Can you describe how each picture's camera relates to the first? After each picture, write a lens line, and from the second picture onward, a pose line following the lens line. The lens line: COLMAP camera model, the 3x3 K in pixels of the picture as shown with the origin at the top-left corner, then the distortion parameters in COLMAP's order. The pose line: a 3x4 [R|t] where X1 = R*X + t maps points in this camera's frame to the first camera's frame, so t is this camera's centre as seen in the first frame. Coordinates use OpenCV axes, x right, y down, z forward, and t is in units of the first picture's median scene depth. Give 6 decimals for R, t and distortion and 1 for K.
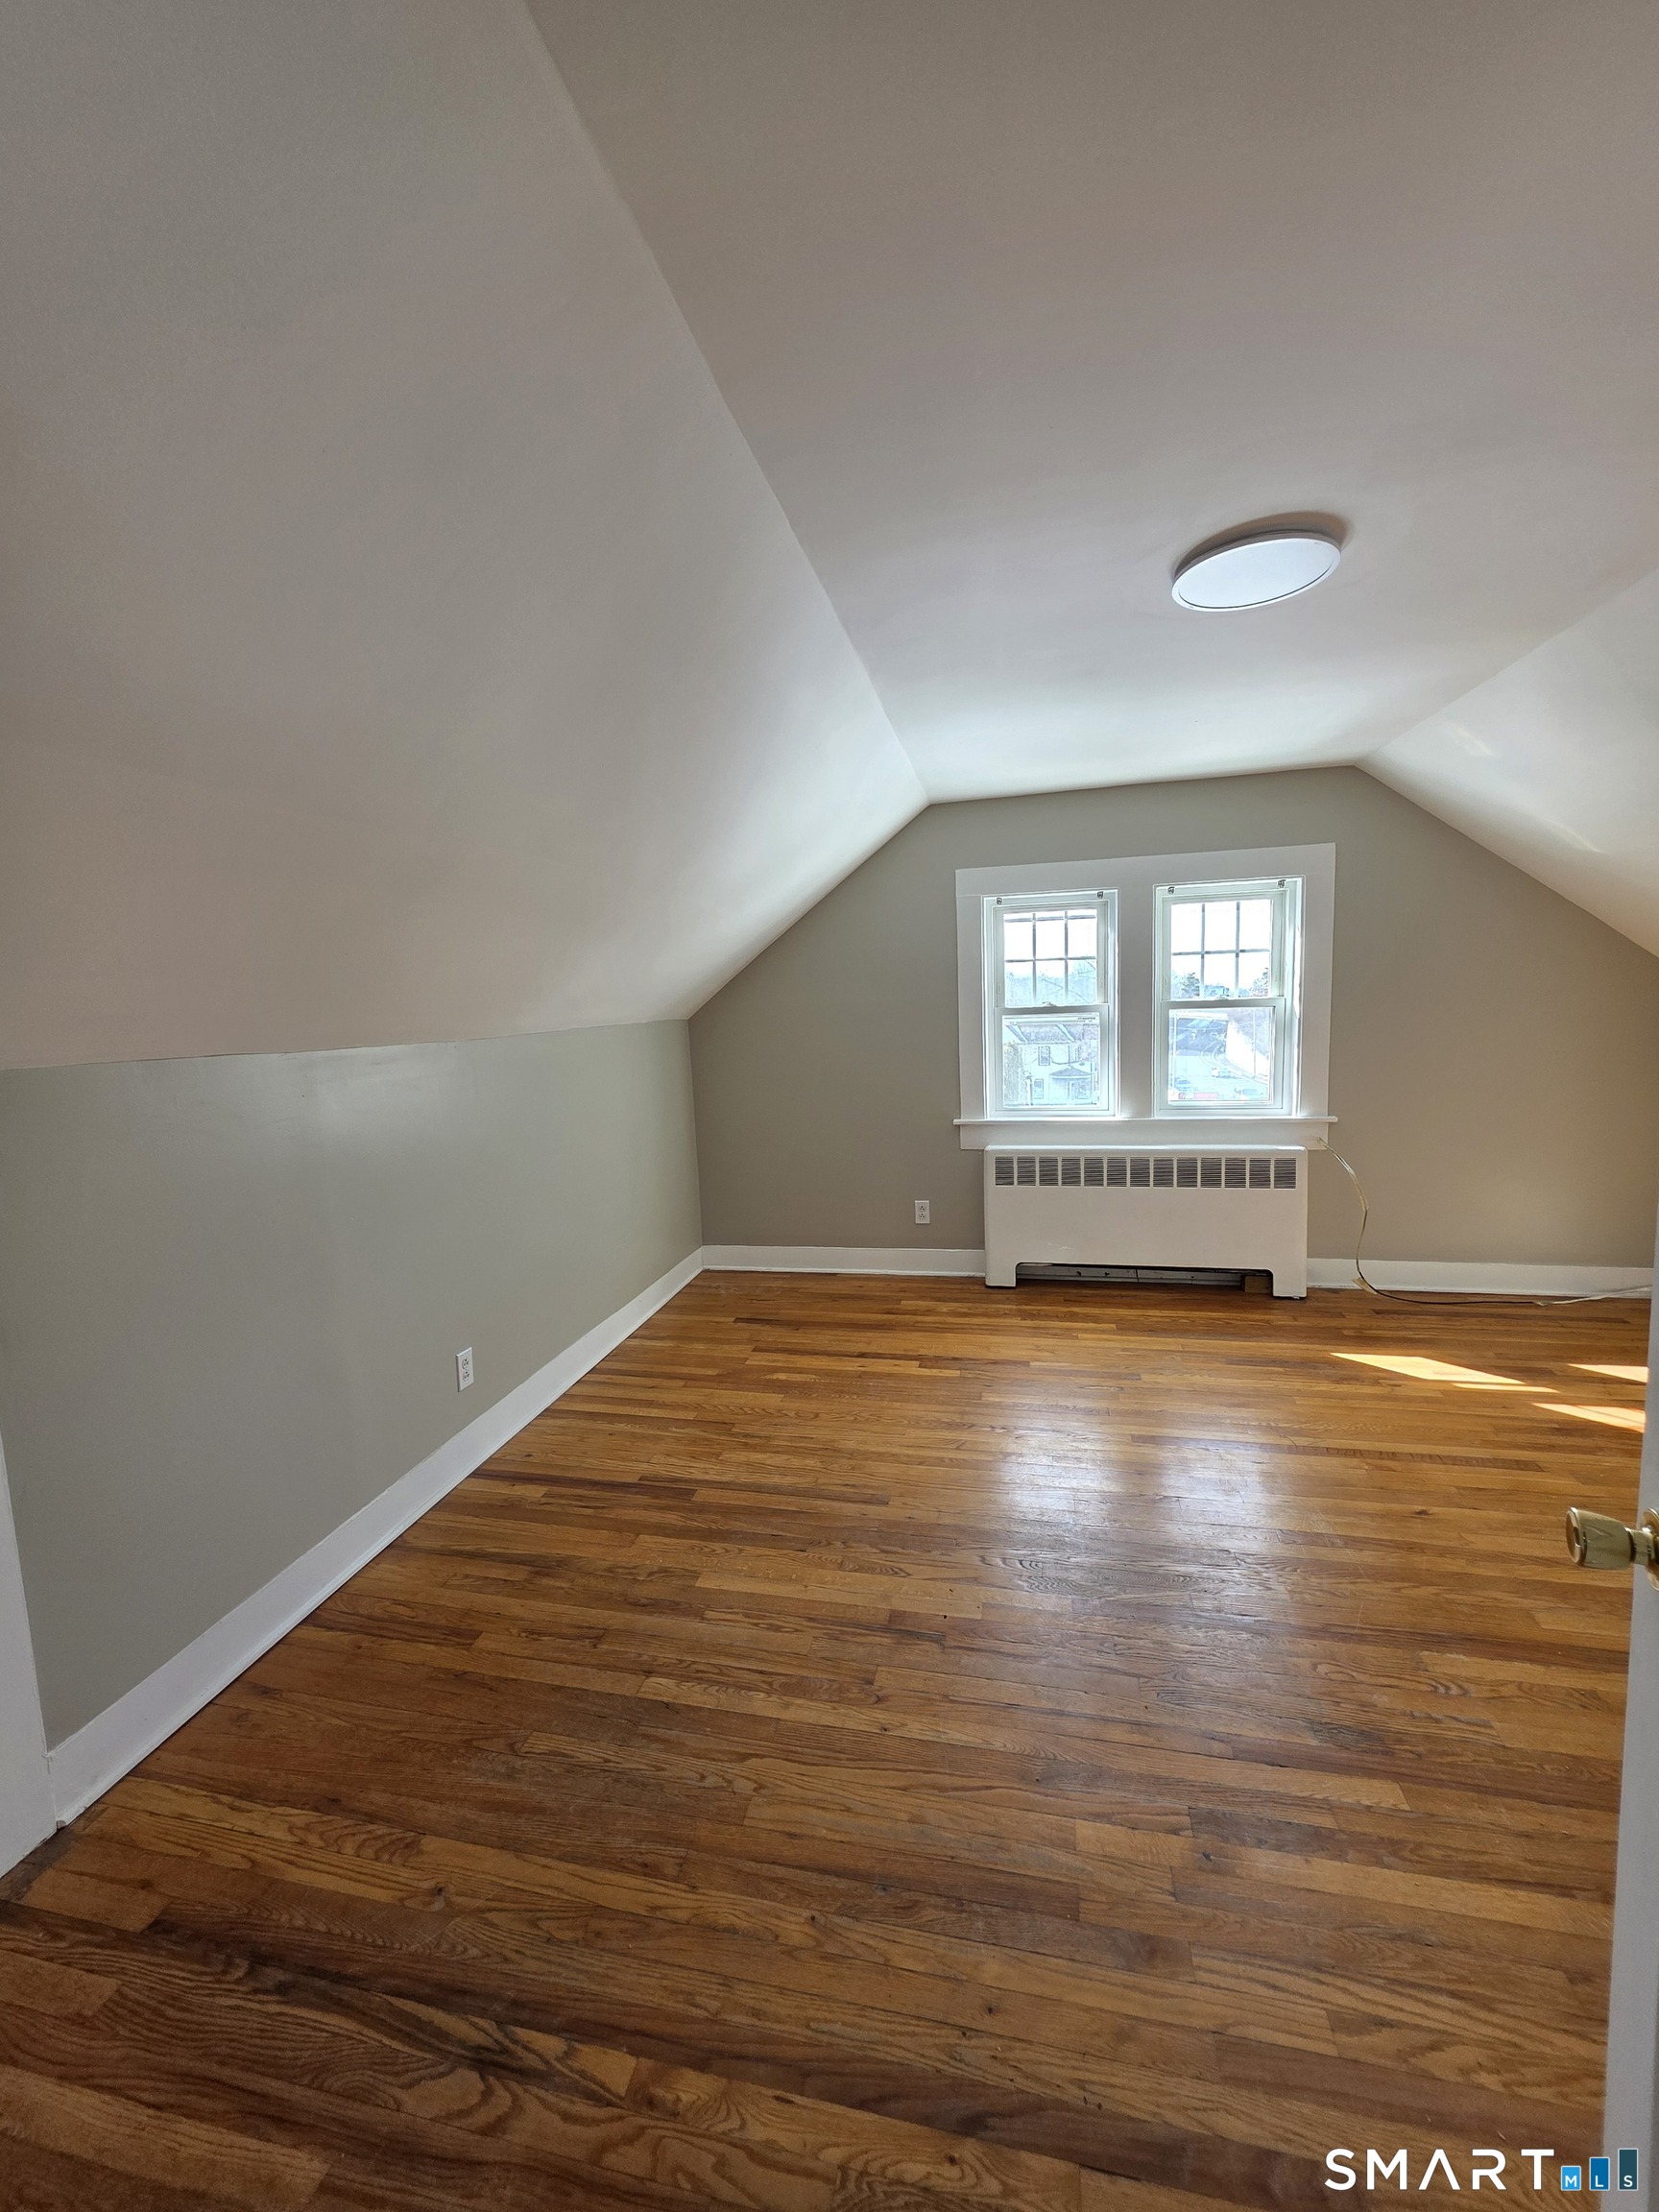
lens RADIAL K [[886.0, 0, 835.5], [0, 886.0, 1100.9], [0, 0, 1]] dist [-0.003519, 0.001723]
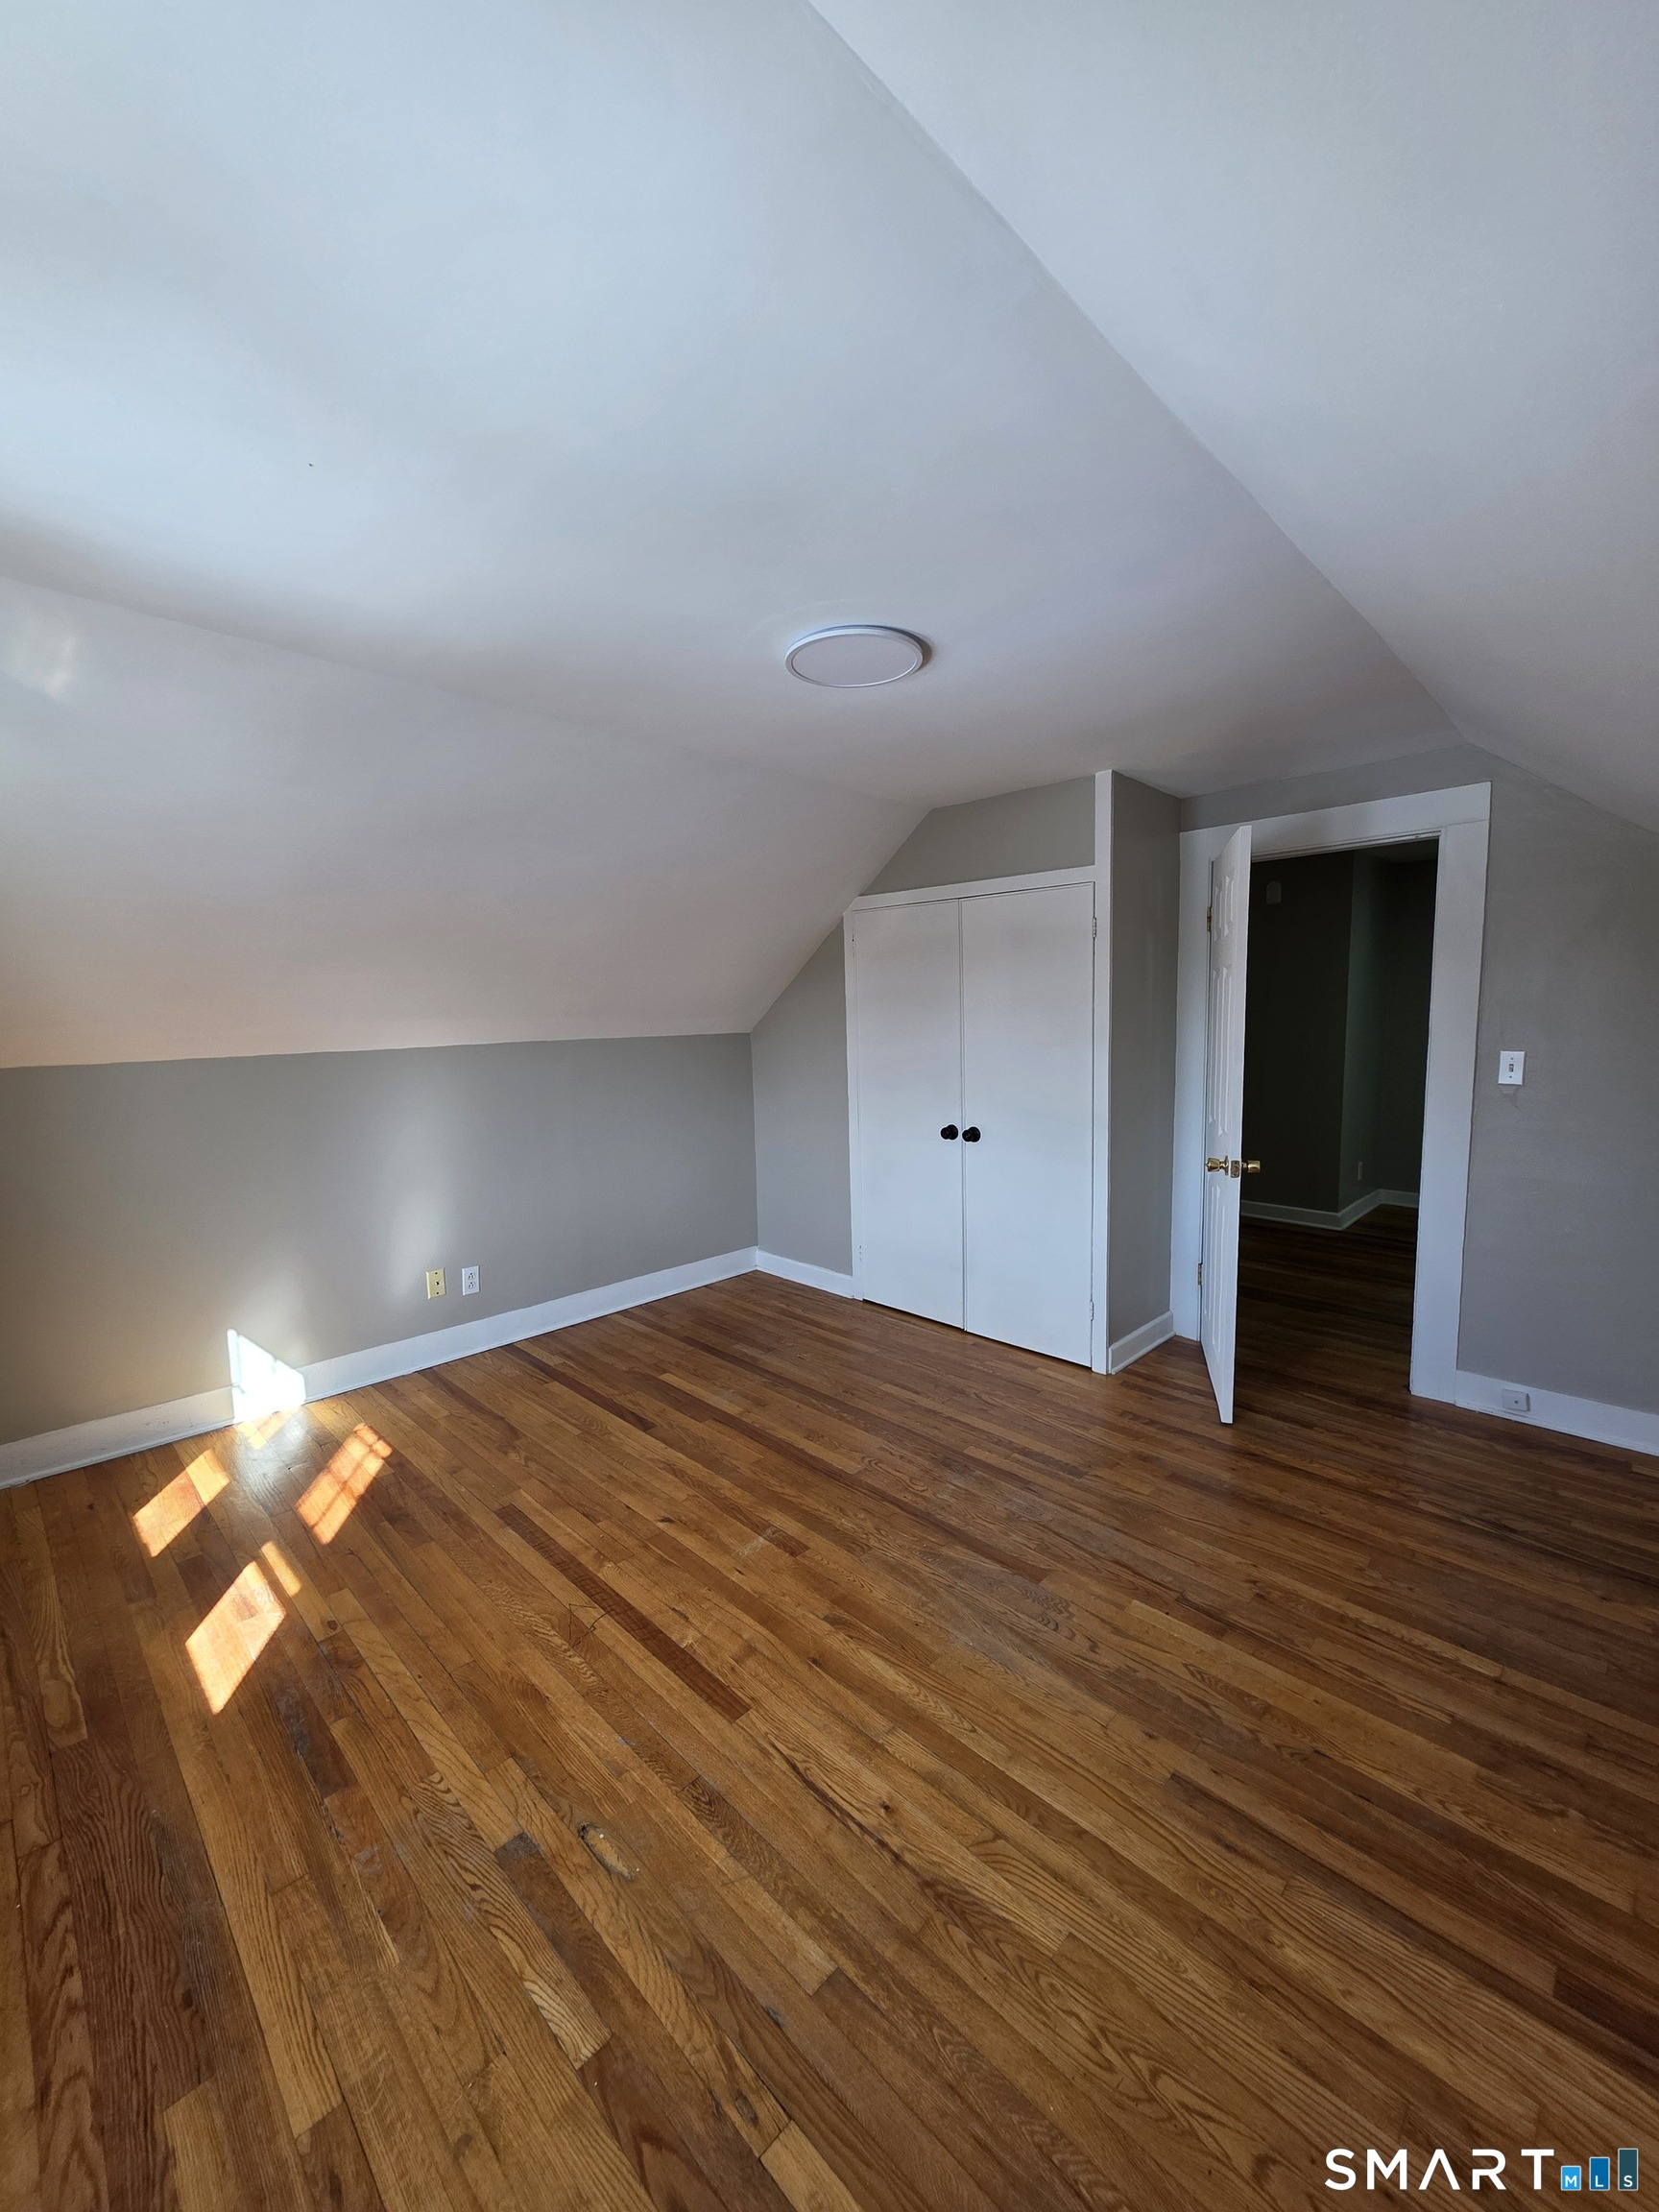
lens RADIAL K [[886.0, 0, 832.9], [0, 886.0, 1111.5], [0, 0, 1]] dist [-0.003519, 0.001723]
pose [[-0.846118, -0.008276, 0.532932, -0.080289], [0.108912, 0.976098, 0.188074, -0.202018], [-0.521750, 0.217175, -0.824992, 1.650214]]
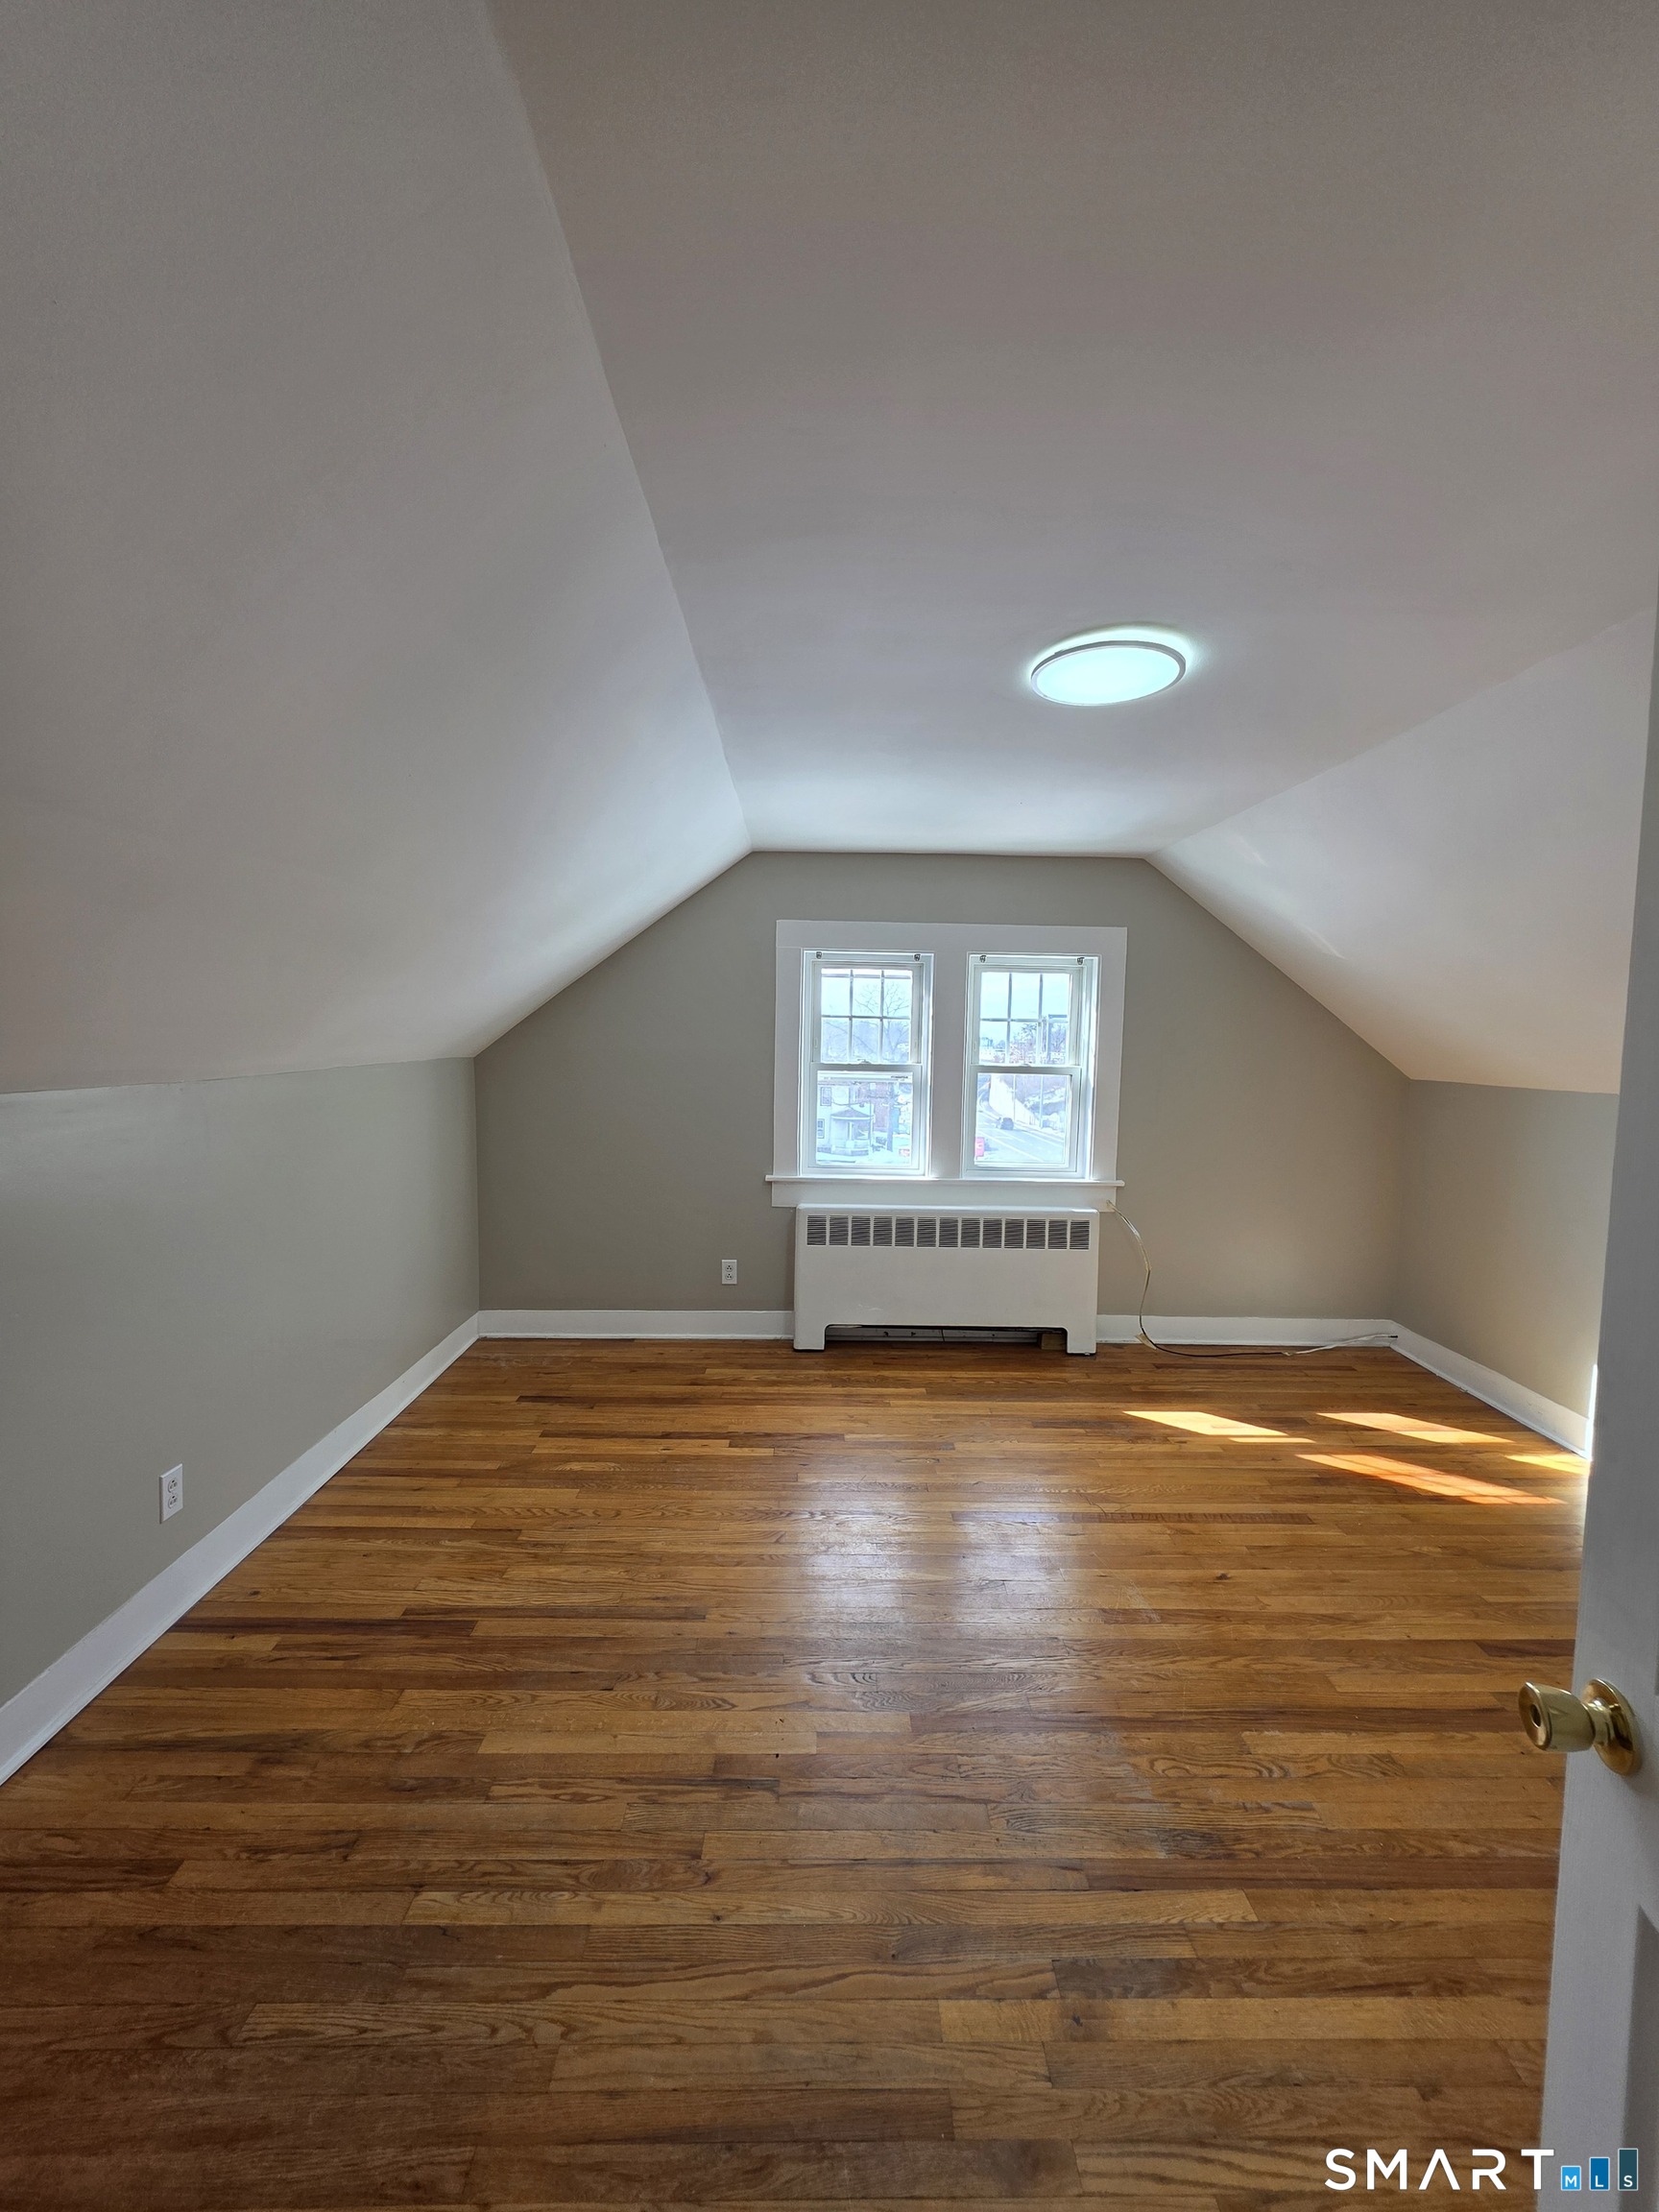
lens RADIAL K [[886.0, 0, 837.7], [0, 886.0, 1099.8], [0, 0, 1]] dist [-0.003519, 0.001723]
pose [[0.969039, 0.038637, 0.243865, -0.051909], [-0.028377, 0.998564, -0.045447, -0.035726], [-0.245270, 0.037120, 0.968744, 0.077650]]
